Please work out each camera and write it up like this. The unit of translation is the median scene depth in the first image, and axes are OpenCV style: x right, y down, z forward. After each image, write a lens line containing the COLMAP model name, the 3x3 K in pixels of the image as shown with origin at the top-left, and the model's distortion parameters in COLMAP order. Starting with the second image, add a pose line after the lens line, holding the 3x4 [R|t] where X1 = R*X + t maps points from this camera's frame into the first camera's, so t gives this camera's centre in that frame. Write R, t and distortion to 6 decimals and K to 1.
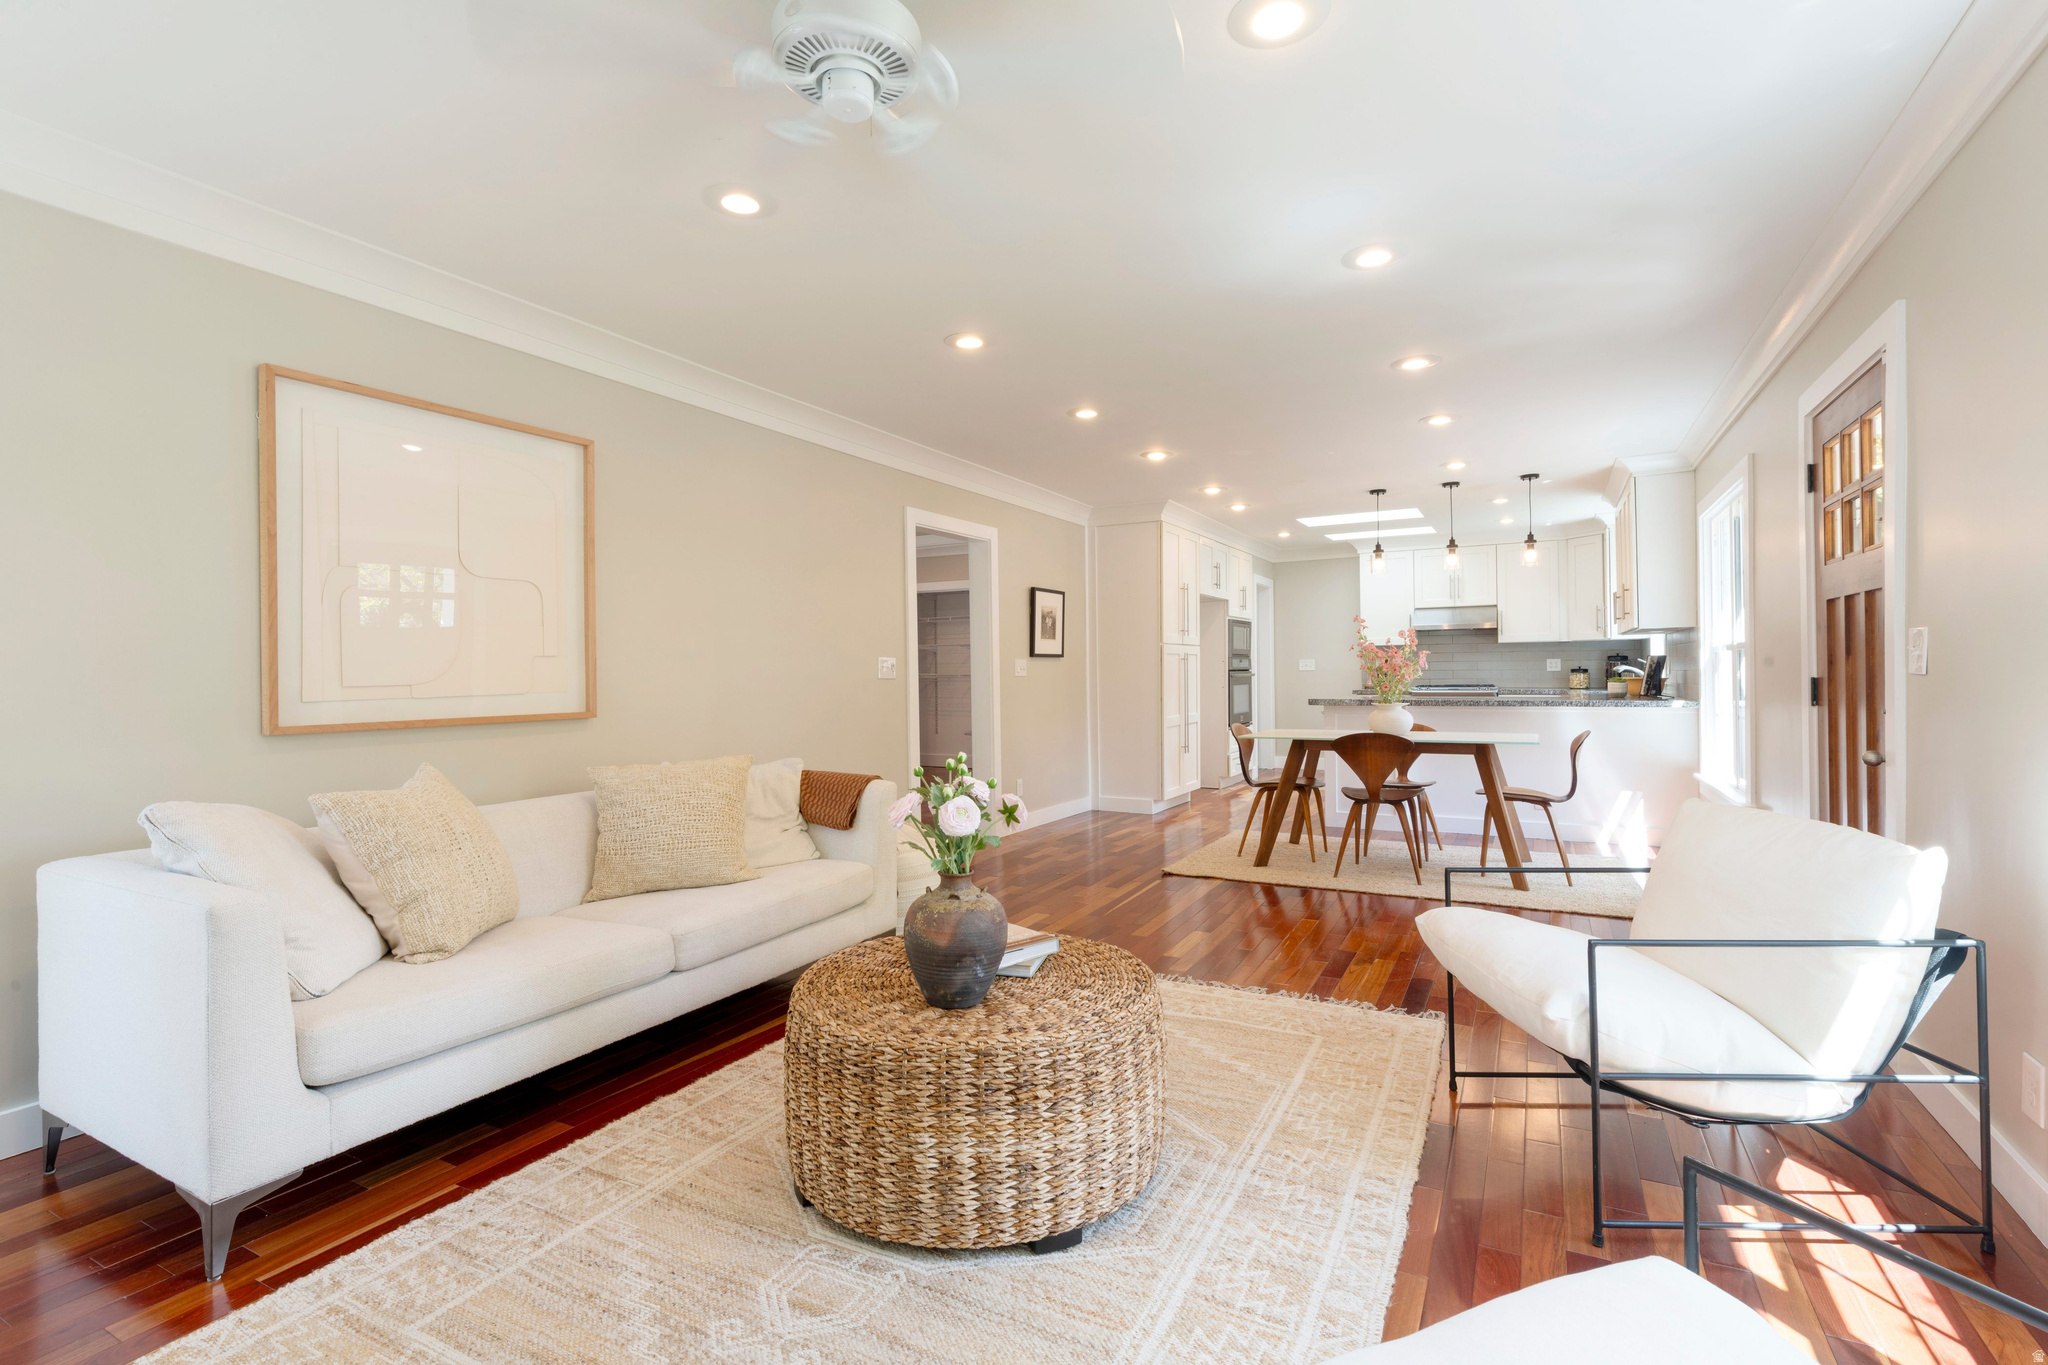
lens RADIAL K [[932.9, 0, 1024.0], [0, 932.9, 682.5], [0, 0, 1]] dist [-0.000799, -0.000407]
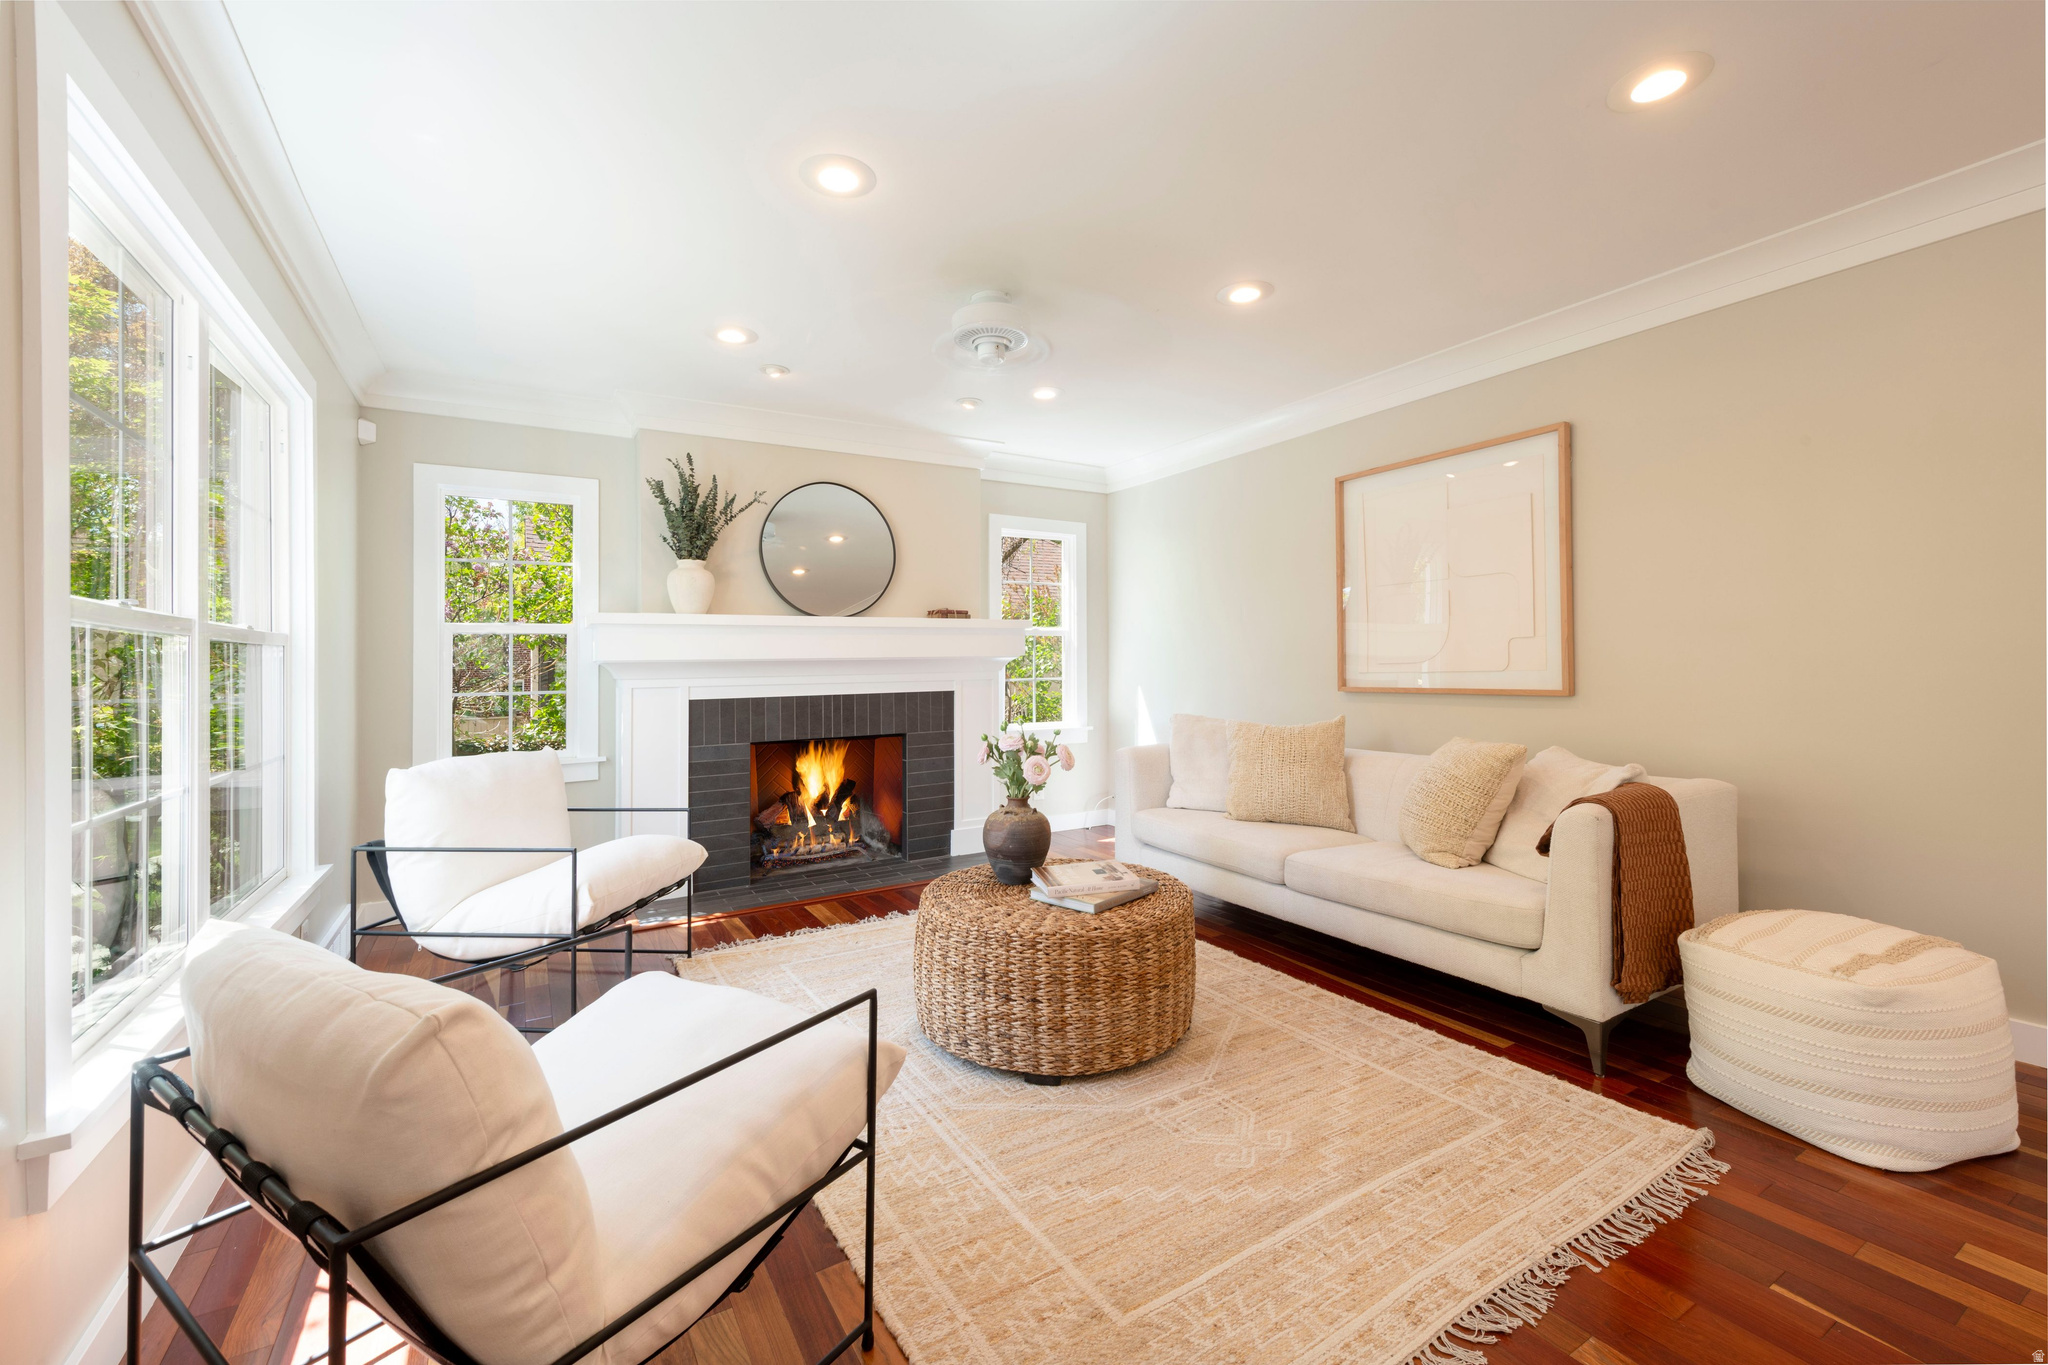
lens RADIAL K [[839.1, 0, 1036.7], [0, 839.1, 650.1], [0, 0, 1]] dist [0.006892, 0.000006]
pose [[-0.495404, 0.005089, -0.868648, 0.410724], [0.009607, 0.999954, 0.000379, -0.013145], [0.868609, -0.008157, -0.495430, 0.637146]]
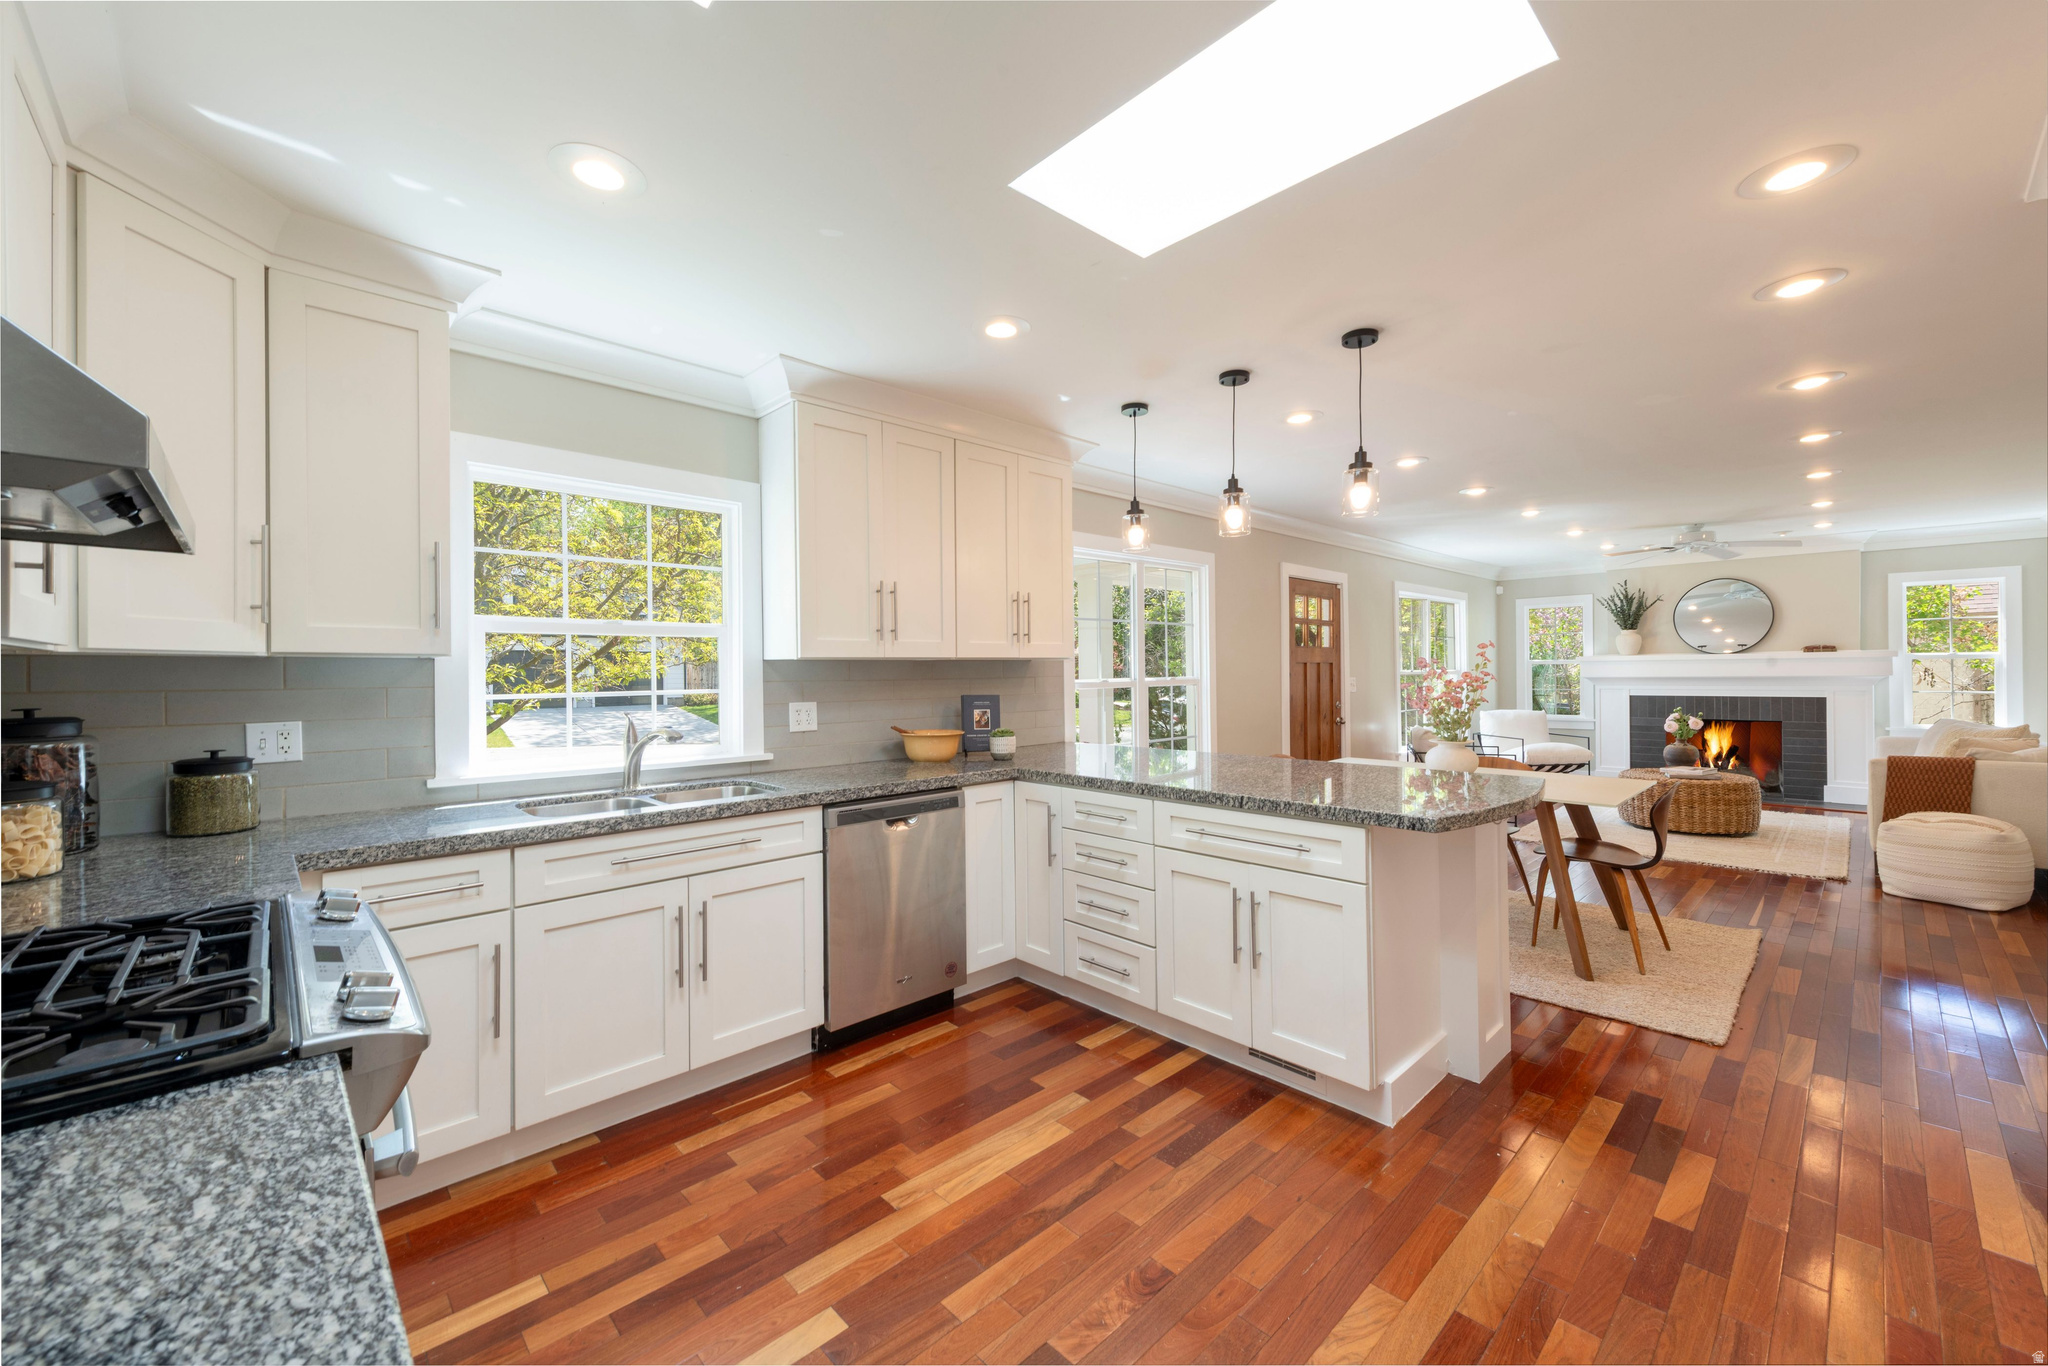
lens RADIAL K [[796.9, 0, 1026.1], [0, 796.9, 672.0], [0, 0, 1]] dist [0.021074, -0.007569]
pose [[-0.950932, 0.021246, 0.308671, 0.531480], [0.025267, 0.999640, 0.009035, -0.060435], [-0.308367, 0.016390, -0.951126, 1.825093]]
